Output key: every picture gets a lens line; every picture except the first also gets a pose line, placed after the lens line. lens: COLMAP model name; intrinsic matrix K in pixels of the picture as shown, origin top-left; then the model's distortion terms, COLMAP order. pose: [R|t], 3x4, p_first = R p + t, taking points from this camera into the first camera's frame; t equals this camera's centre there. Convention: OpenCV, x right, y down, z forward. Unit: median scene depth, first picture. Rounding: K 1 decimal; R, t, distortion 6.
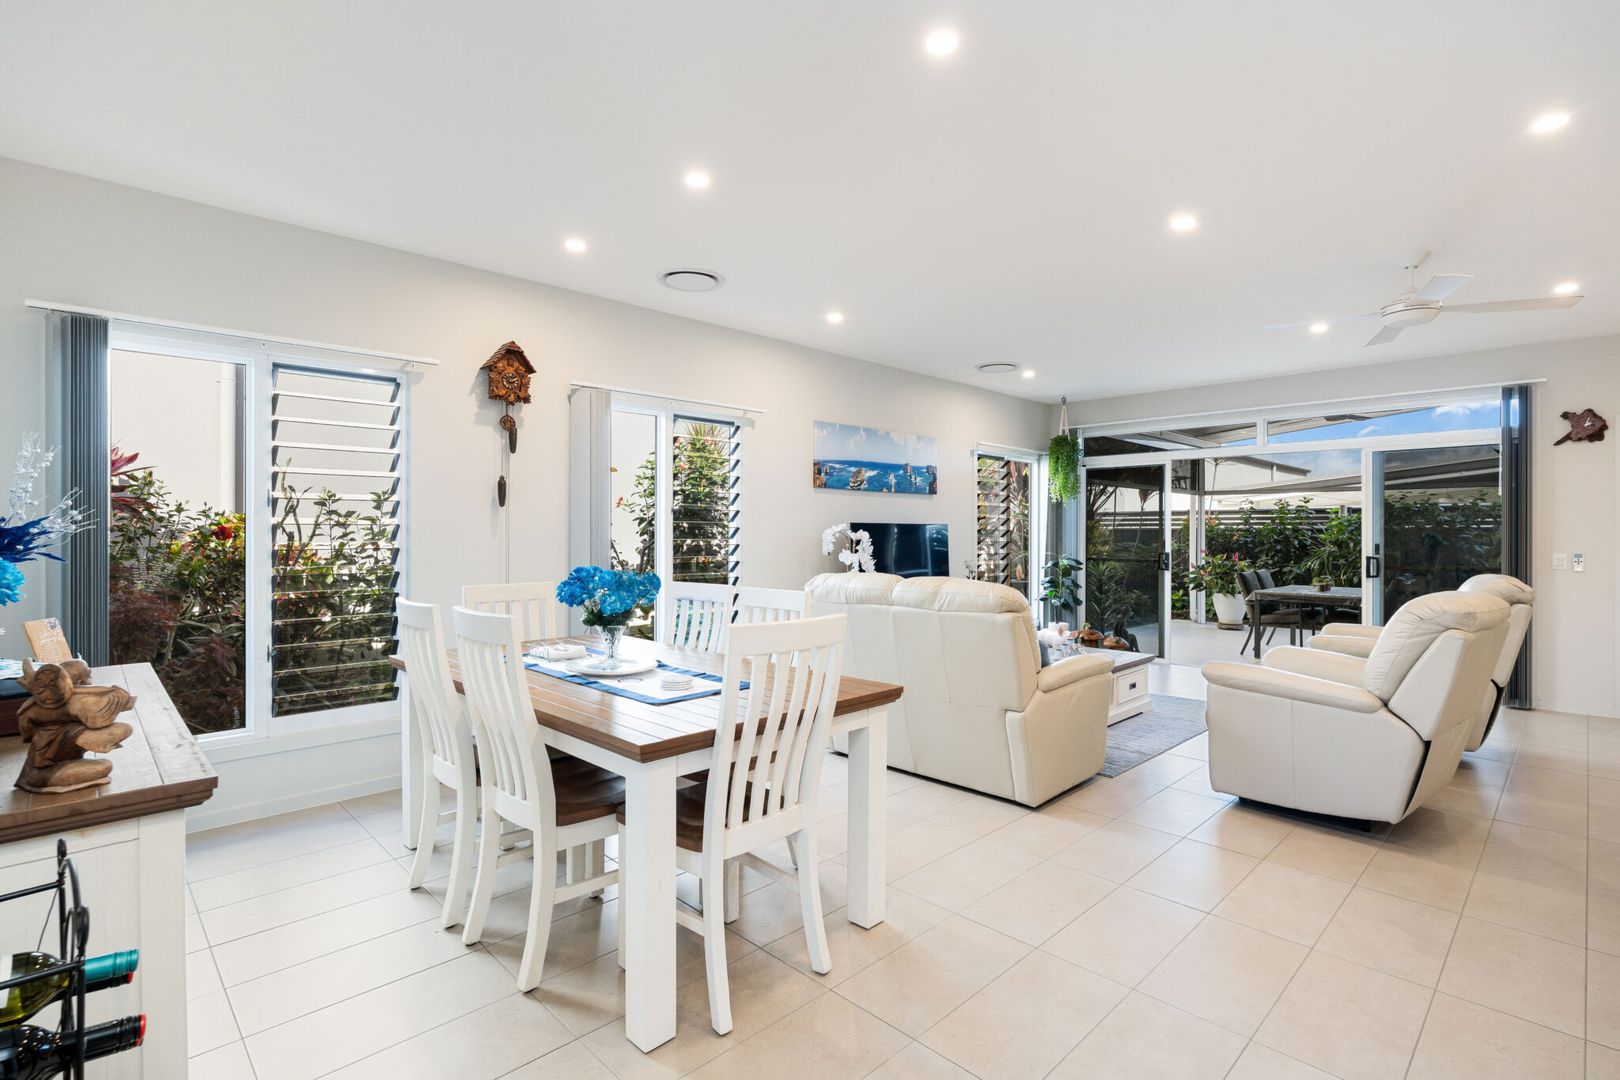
lens RADIAL K [[768.4, 0, 812.3], [0, 768.4, 534.0], [0, 0, 1]] dist [-0.004103, -0.000410]
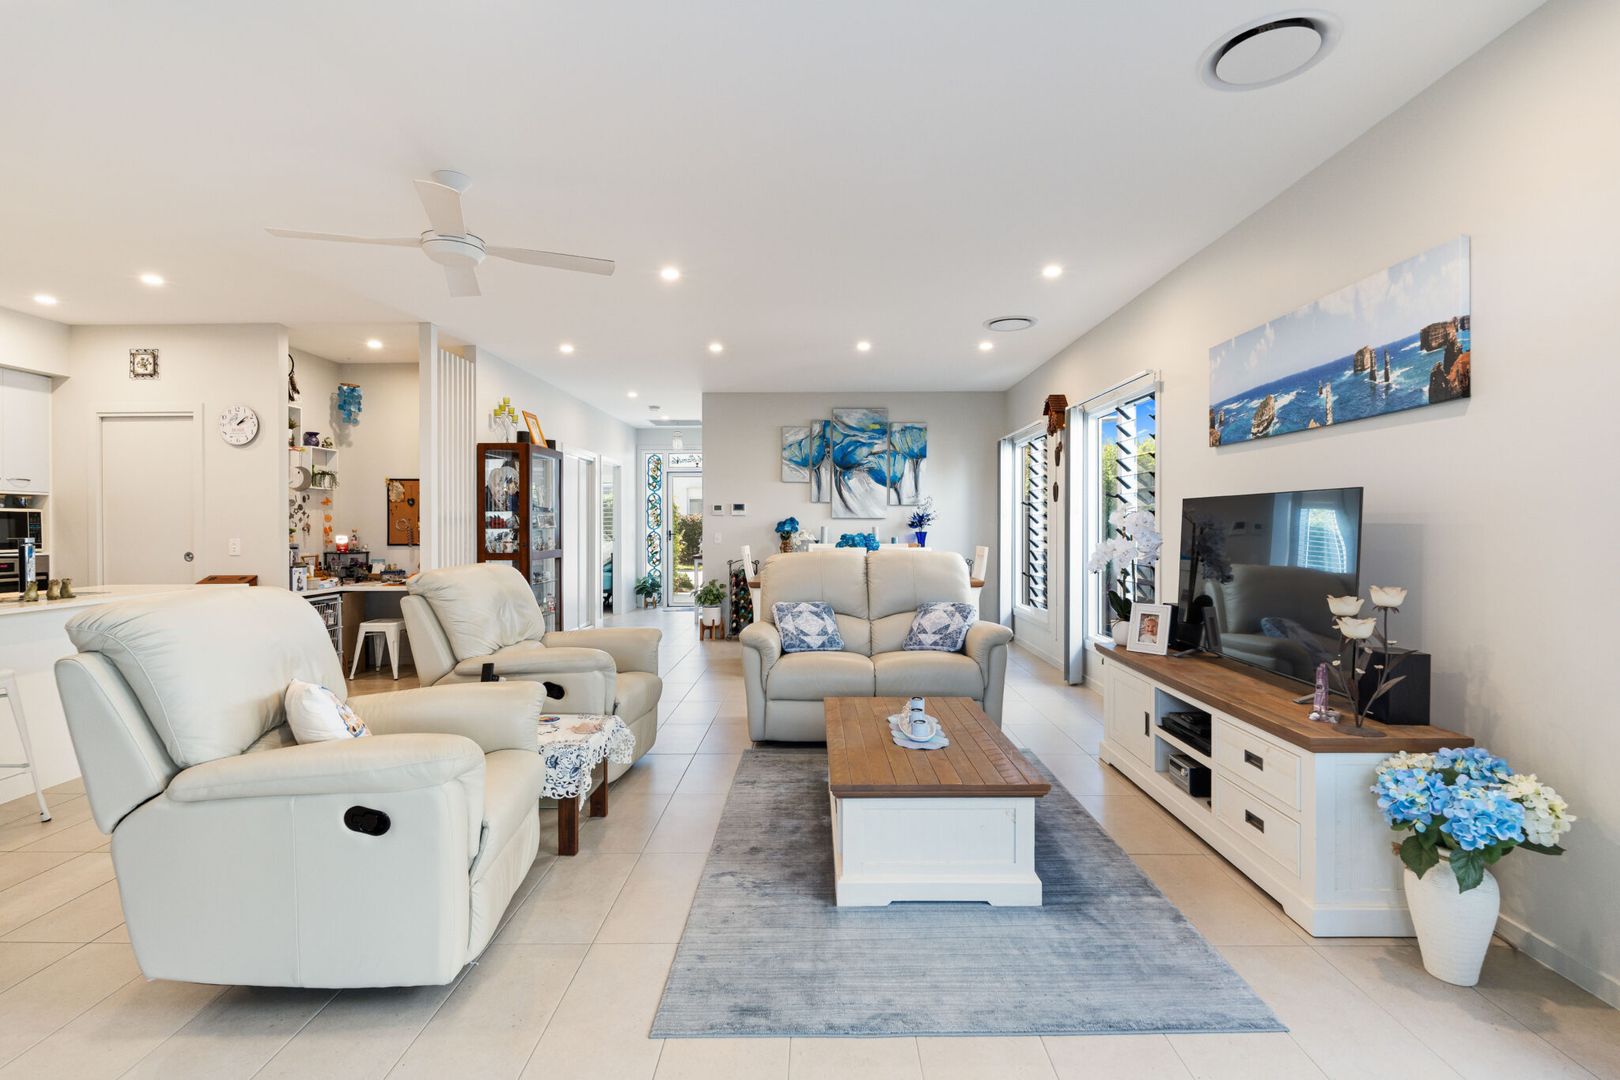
lens RADIAL K [[768.4, 0, 812.3], [0, 768.4, 534.0], [0, 0, 1]] dist [-0.004103, -0.000410]
pose [[-0.706384, 0.002997, -0.707823, 0.650941], [-0.006135, 0.999928, 0.010356, 0.008688], [0.707802, 0.011658, -0.706314, 1.102208]]
